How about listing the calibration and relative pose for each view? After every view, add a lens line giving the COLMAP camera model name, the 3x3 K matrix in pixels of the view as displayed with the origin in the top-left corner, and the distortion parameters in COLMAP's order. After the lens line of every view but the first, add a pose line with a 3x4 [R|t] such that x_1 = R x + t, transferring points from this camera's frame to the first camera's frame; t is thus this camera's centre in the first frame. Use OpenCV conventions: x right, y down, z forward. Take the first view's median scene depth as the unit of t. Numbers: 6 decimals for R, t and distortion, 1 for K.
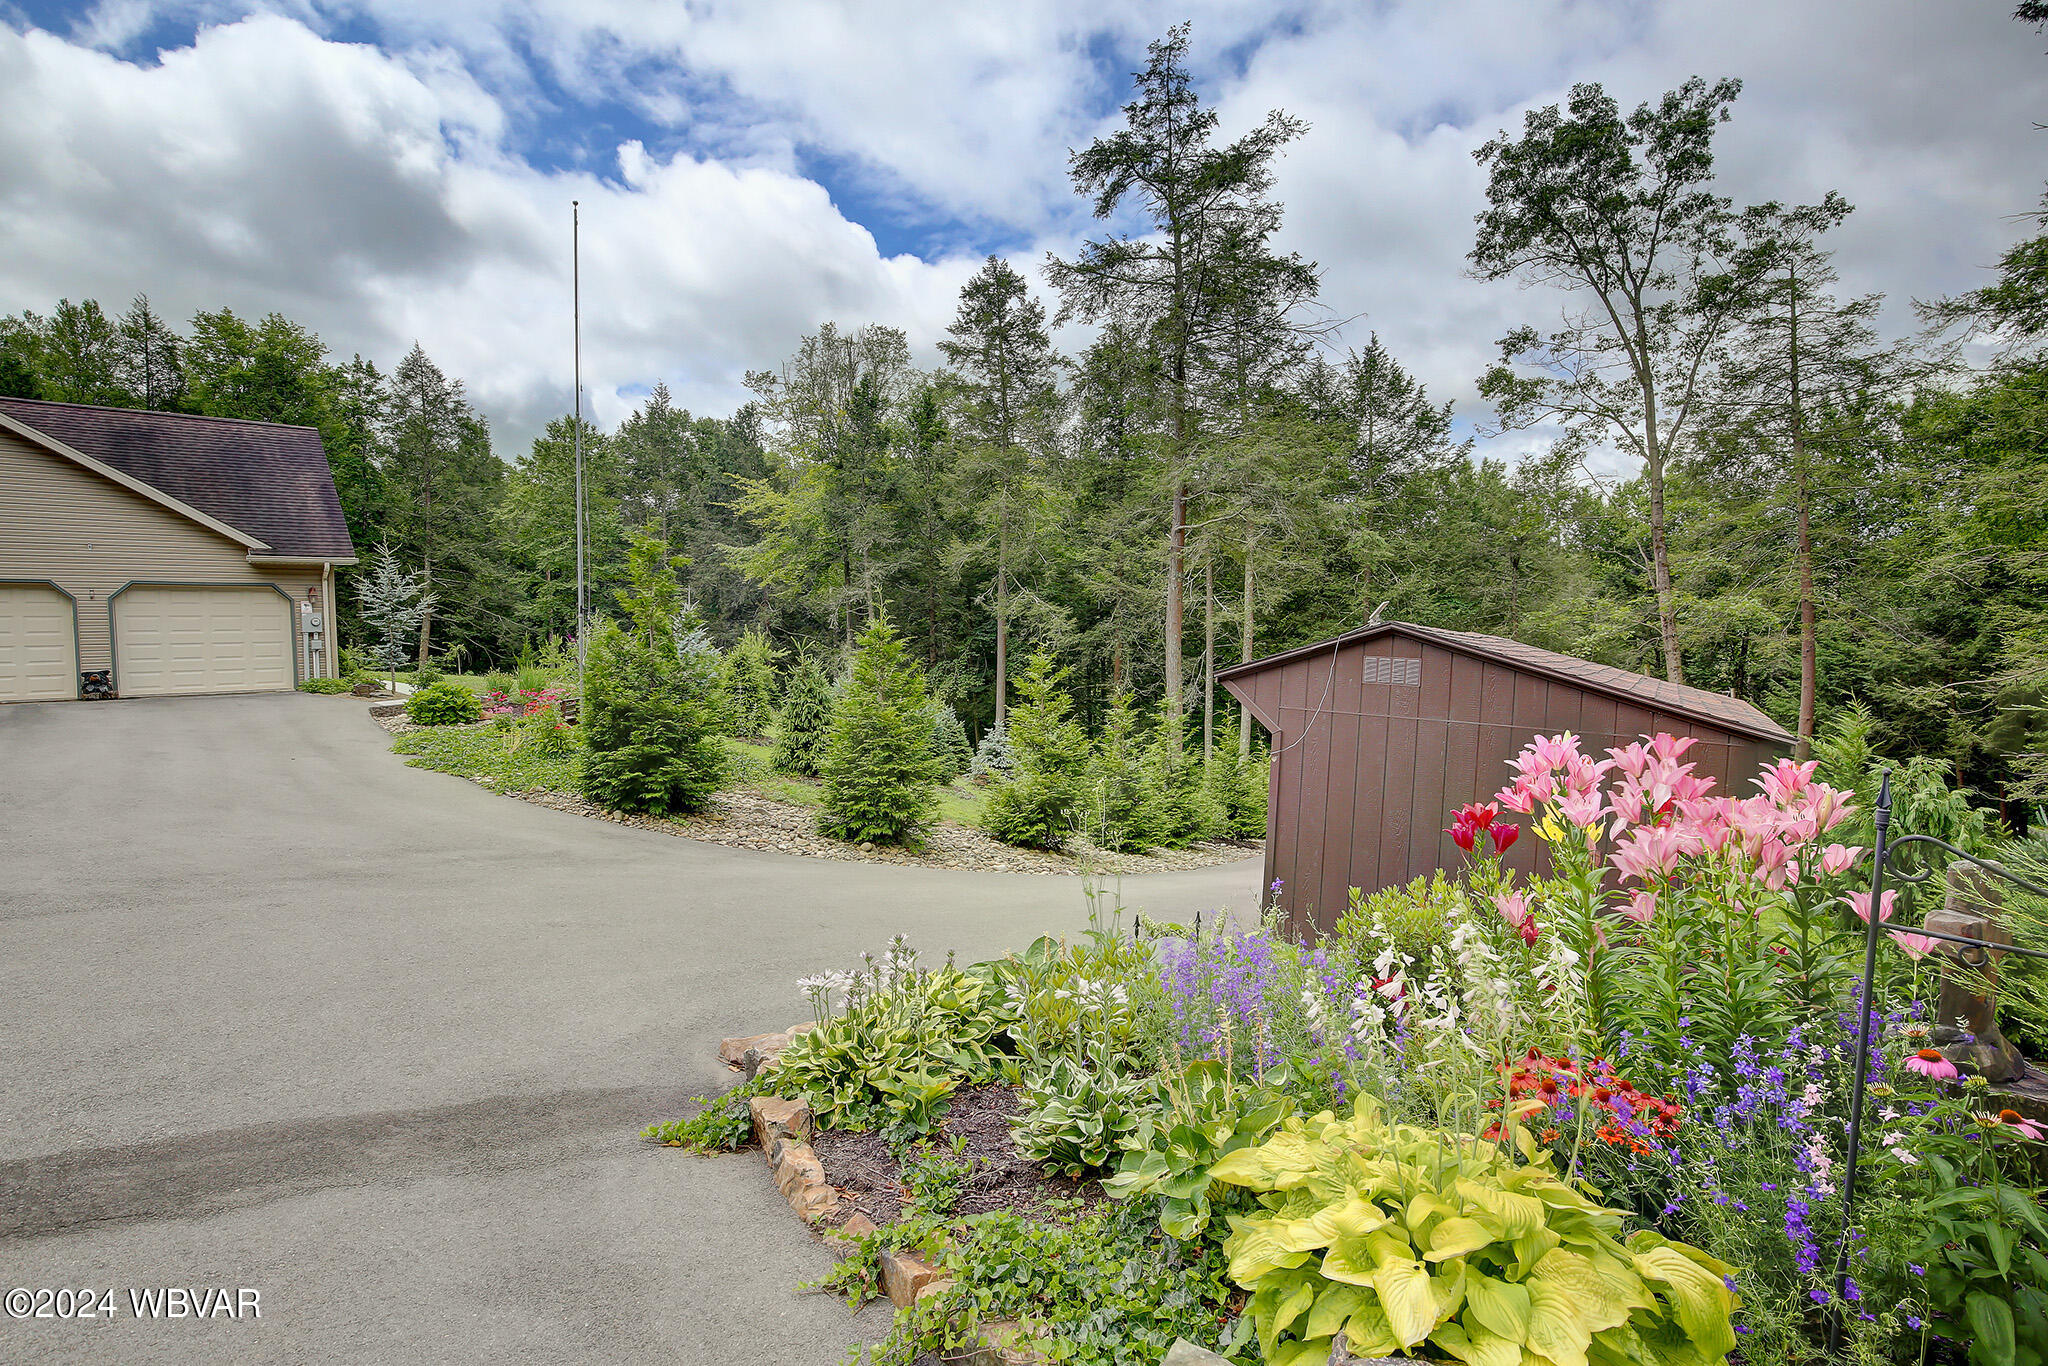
lens RADIAL K [[942.9, 0, 1024.0], [0, 942.9, 683.0], [0, 0, 1]] dist [-0.078643, 0.019956]
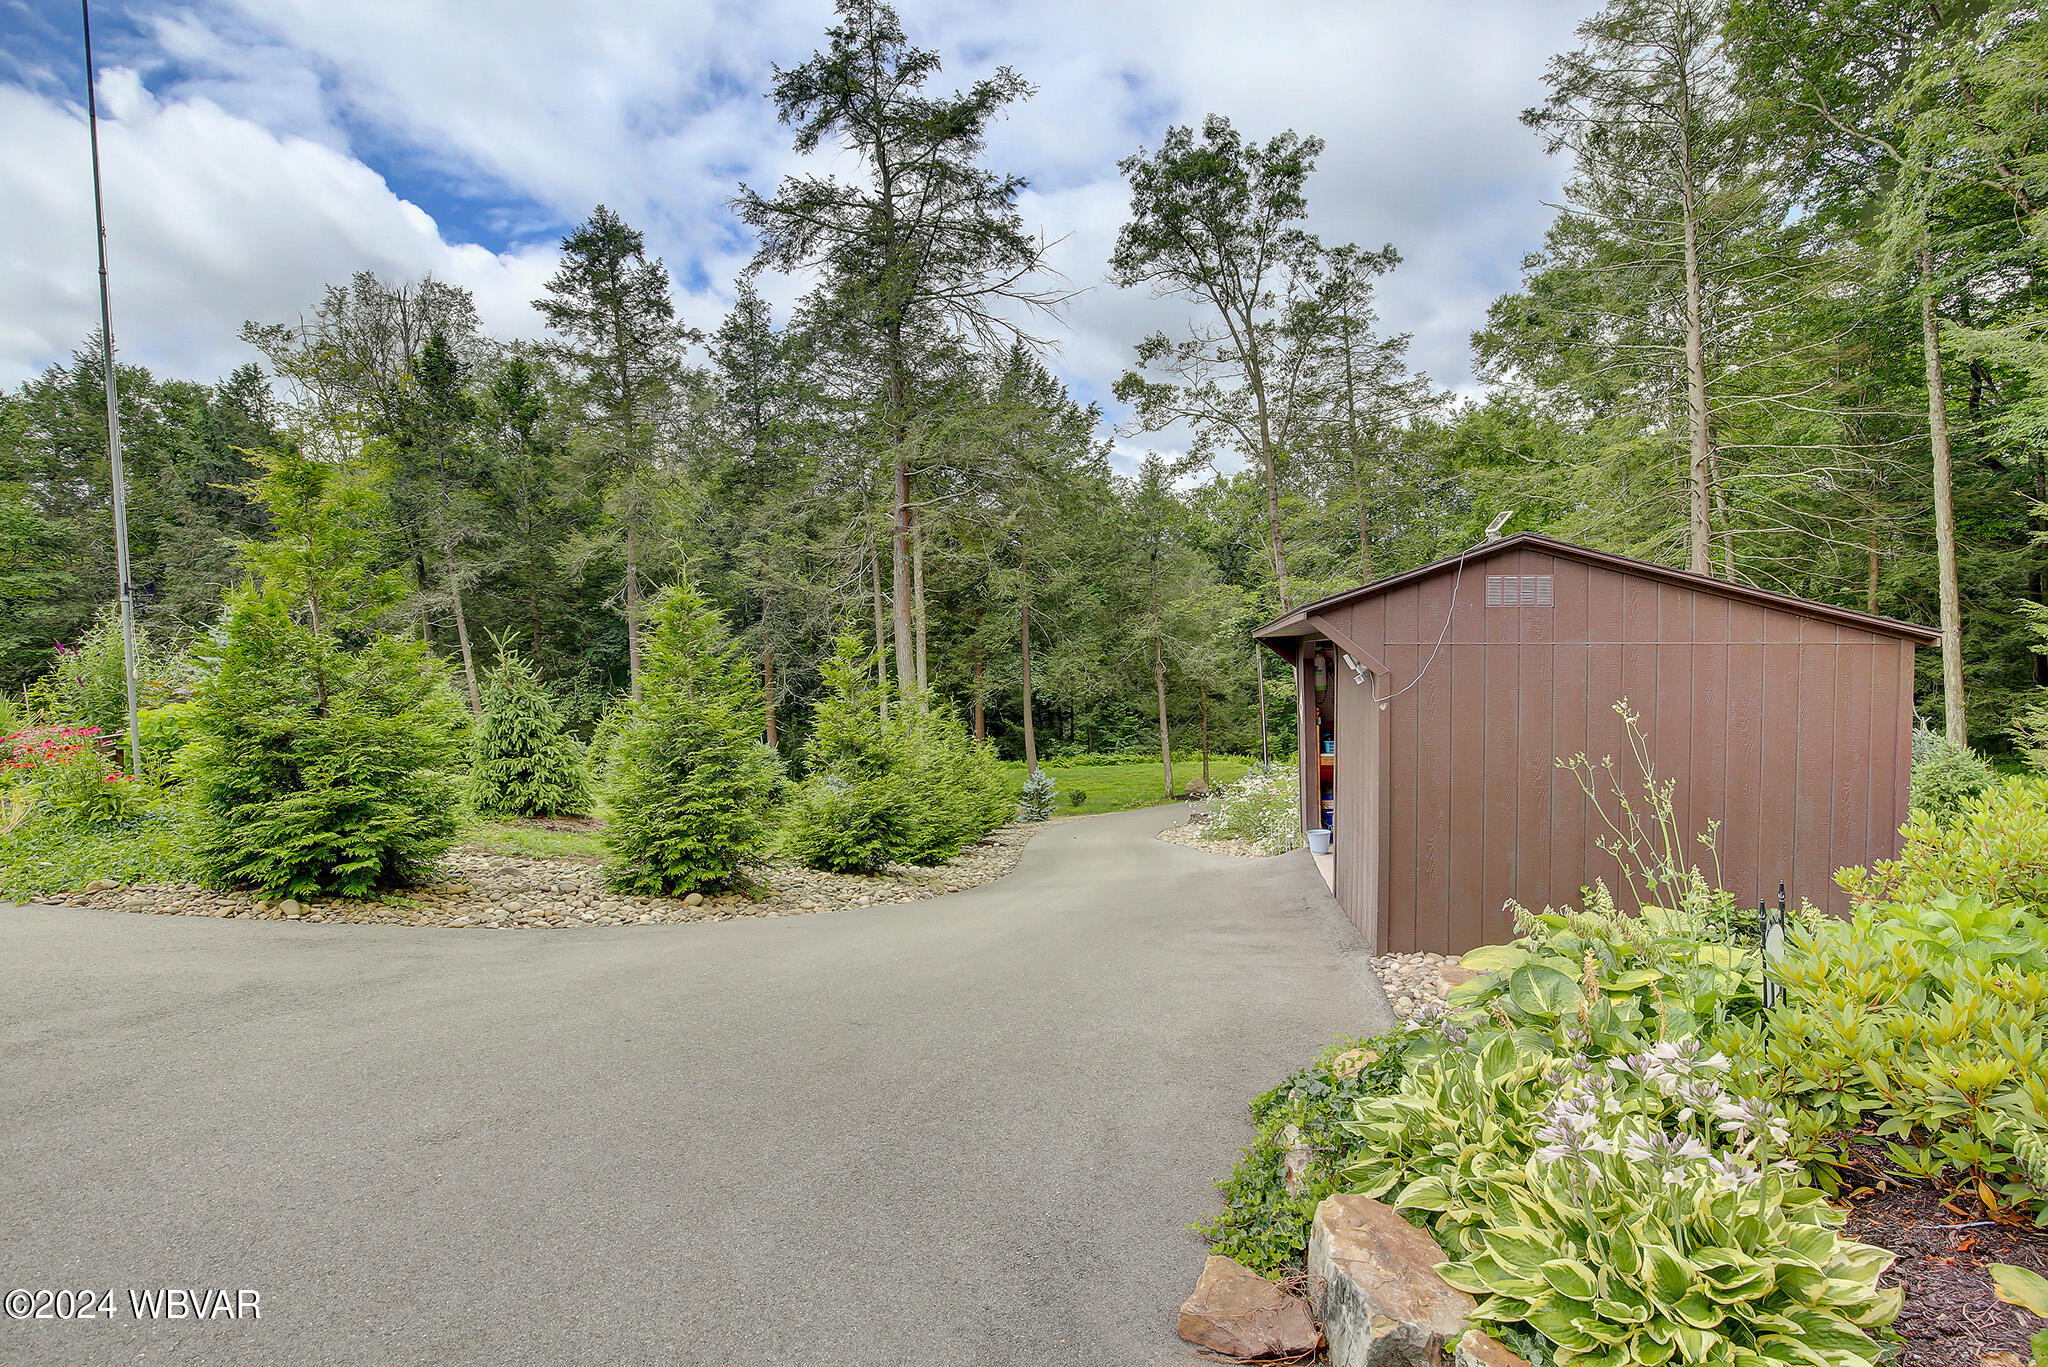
lens RADIAL K [[942.9, 0, 1024.0], [0, 942.9, 683.5], [0, 0, 1]] dist [-0.078643, 0.019956]
pose [[0.896763, -0.057080, 0.438814, -0.101206], [0.064172, 0.997938, -0.001332, 0.011171], [-0.437833, 0.029354, 0.898577, 0.102199]]
